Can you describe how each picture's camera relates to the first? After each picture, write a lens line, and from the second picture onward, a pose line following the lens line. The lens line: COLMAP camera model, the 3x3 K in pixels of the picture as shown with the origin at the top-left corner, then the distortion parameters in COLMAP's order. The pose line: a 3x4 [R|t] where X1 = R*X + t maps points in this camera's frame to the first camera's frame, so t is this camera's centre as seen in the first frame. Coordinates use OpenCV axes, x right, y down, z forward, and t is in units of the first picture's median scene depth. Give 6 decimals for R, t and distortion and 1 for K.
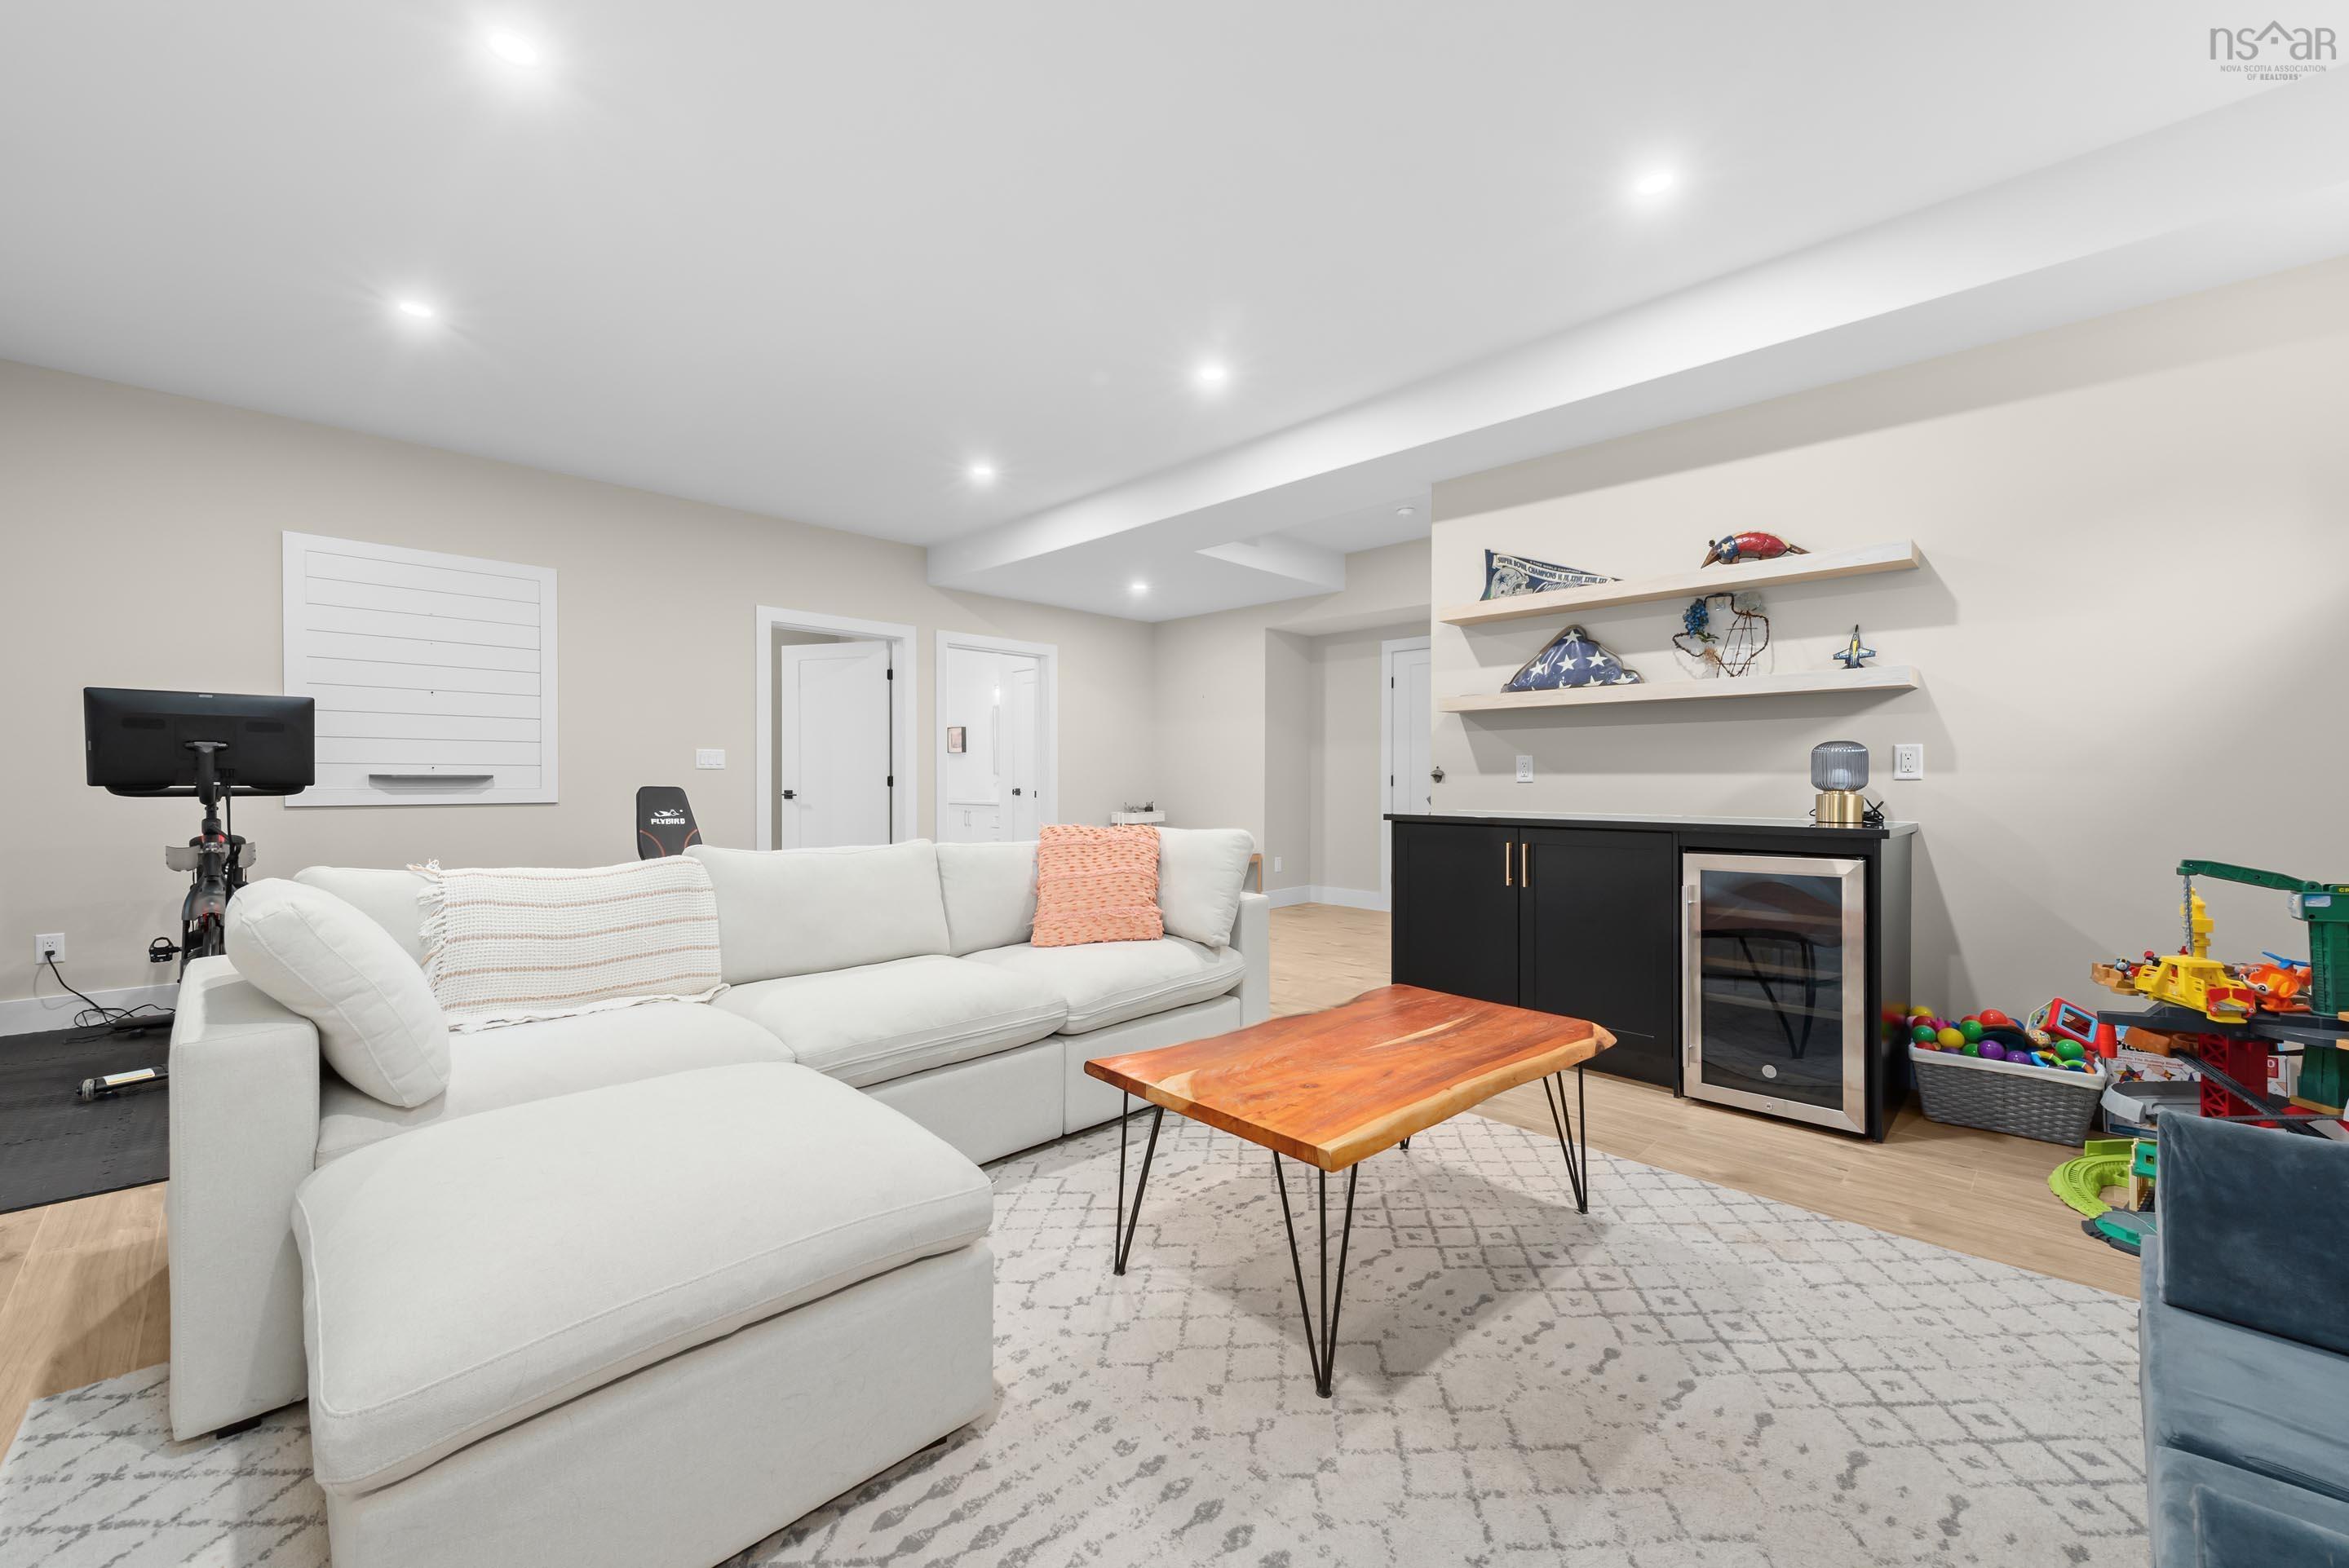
lens RADIAL K [[909.6, 0, 1176.2], [0, 909.6, 780.5], [0, 0, 1]] dist [-0.000080, -0.000006]
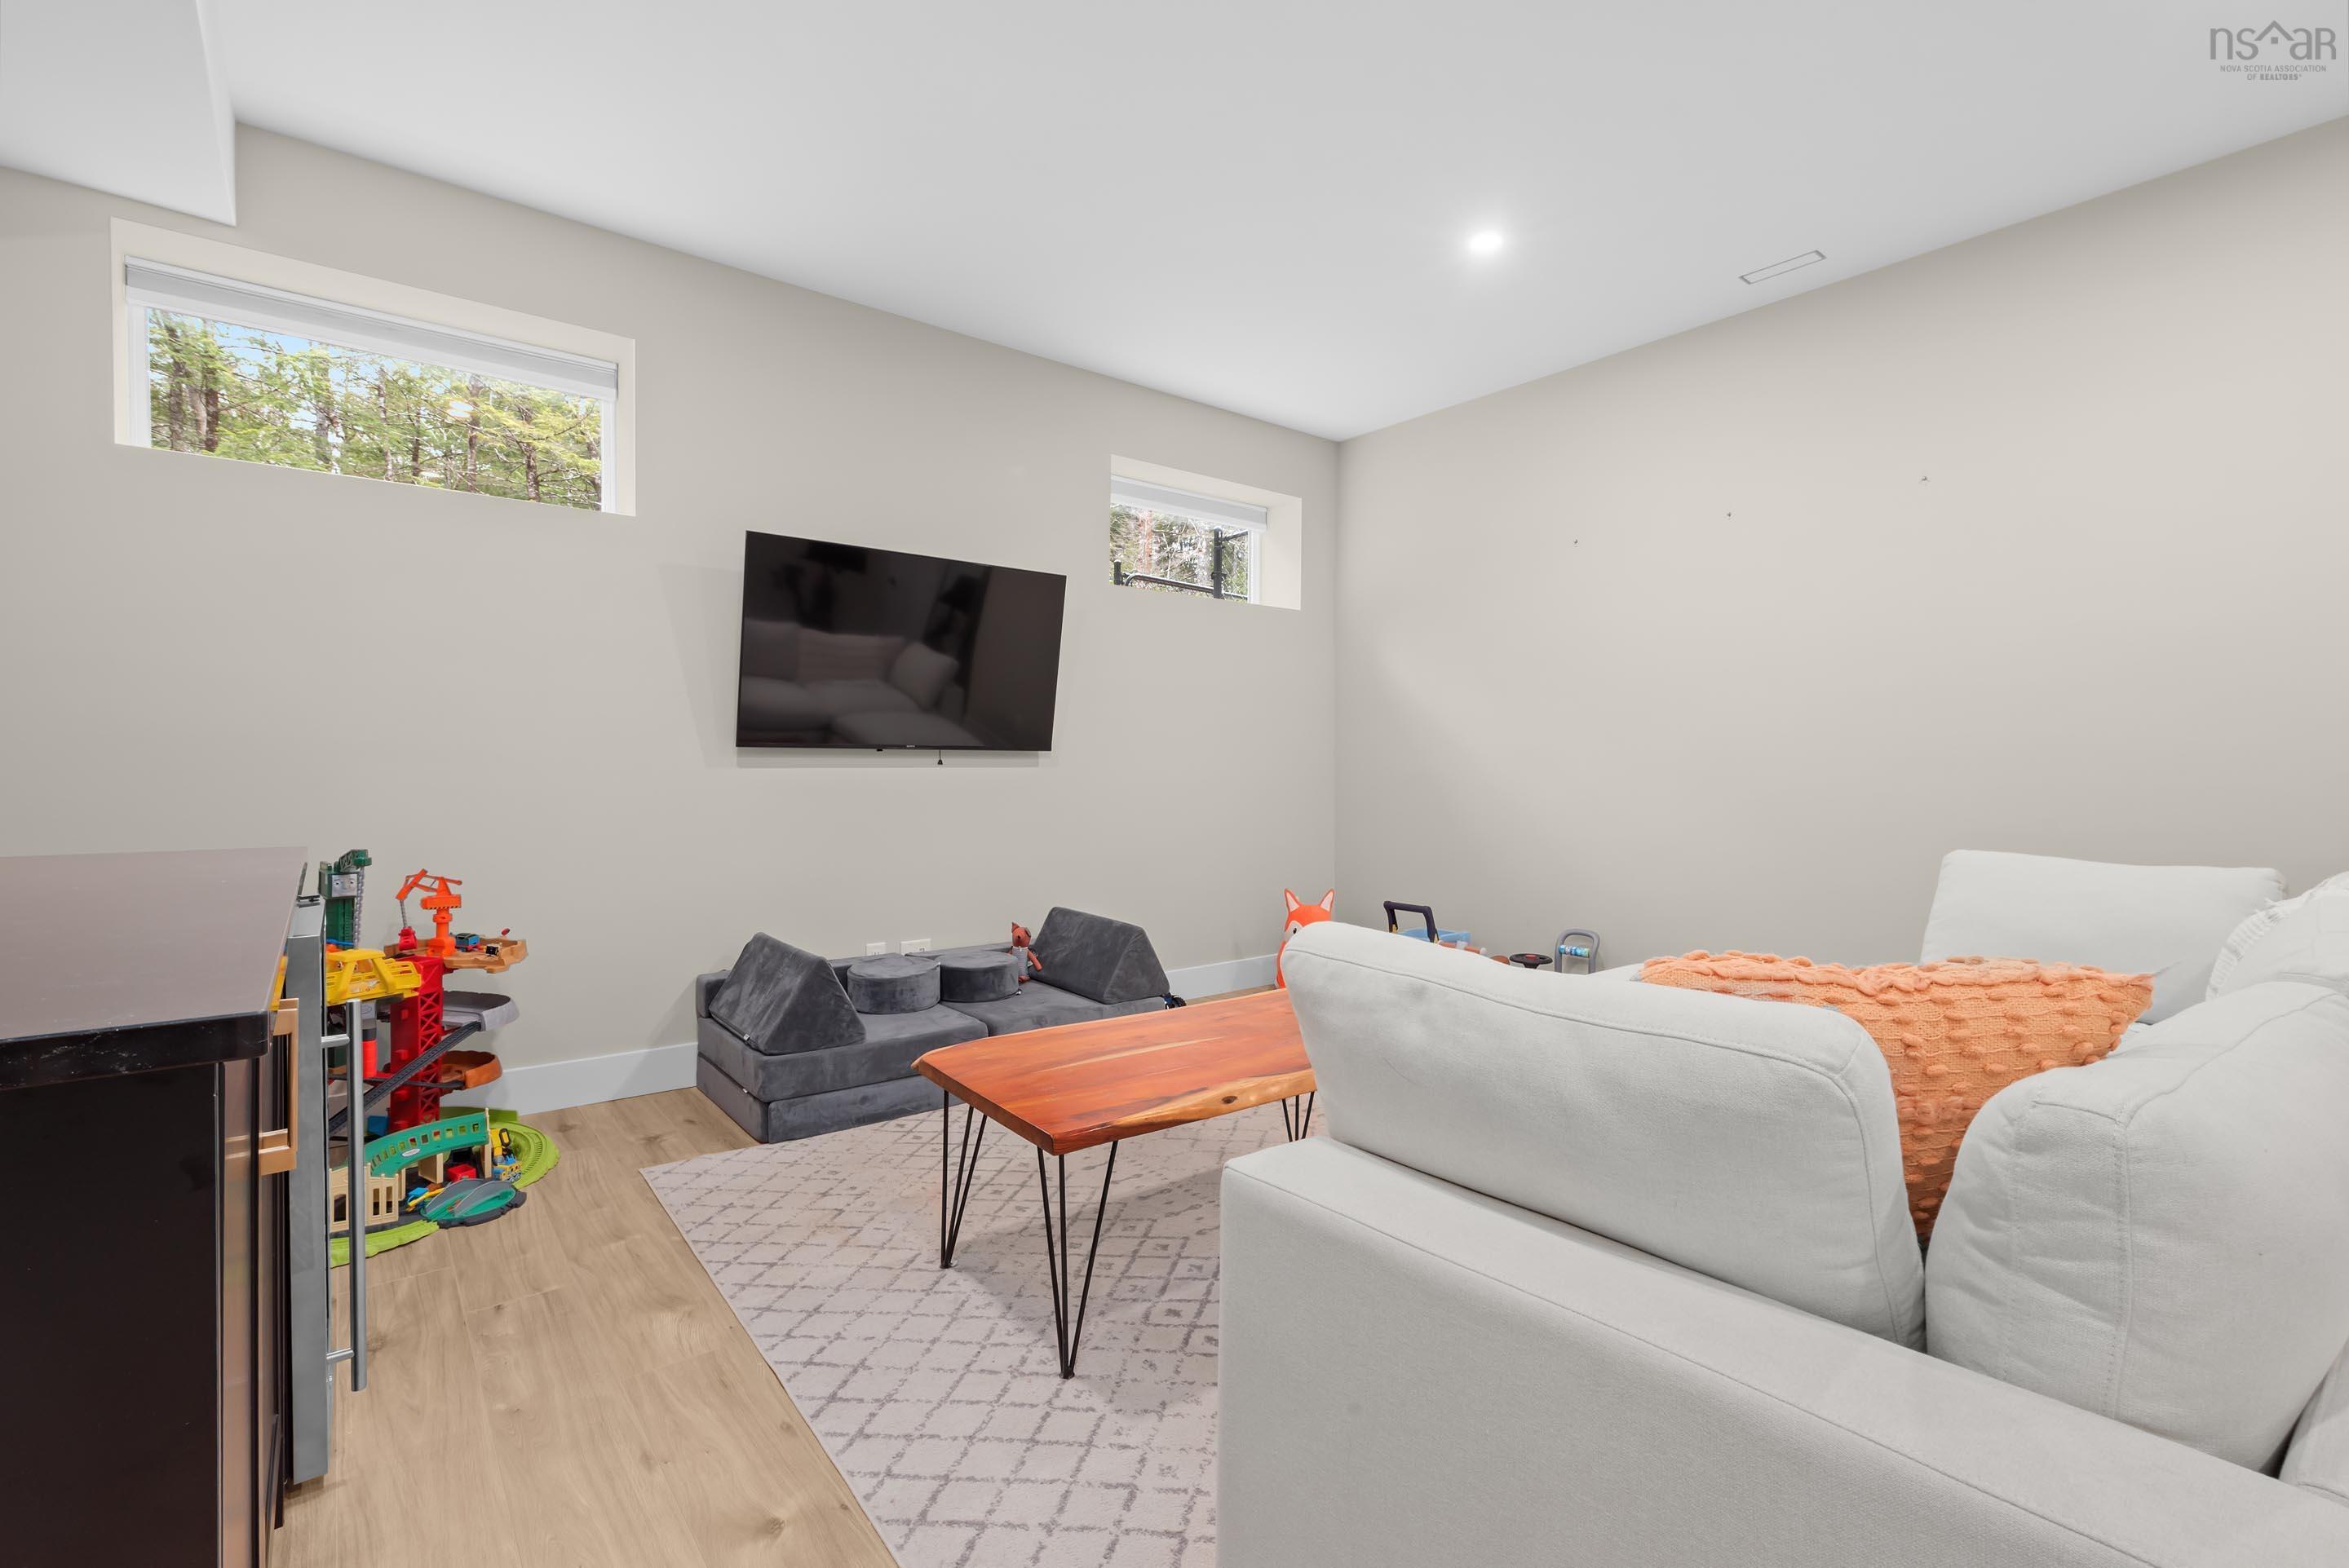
lens RADIAL K [[1057.1, 0, 1173.6], [0, 1057.1, 780.6], [0, 0, 1]] dist [0.002186, 0.000007]
pose [[-0.993452, -0.003527, 0.114200, 0.122532], [-0.002471, 0.999953, 0.009392, -0.000208], [-0.114228, 0.009048, -0.993413, 2.074389]]
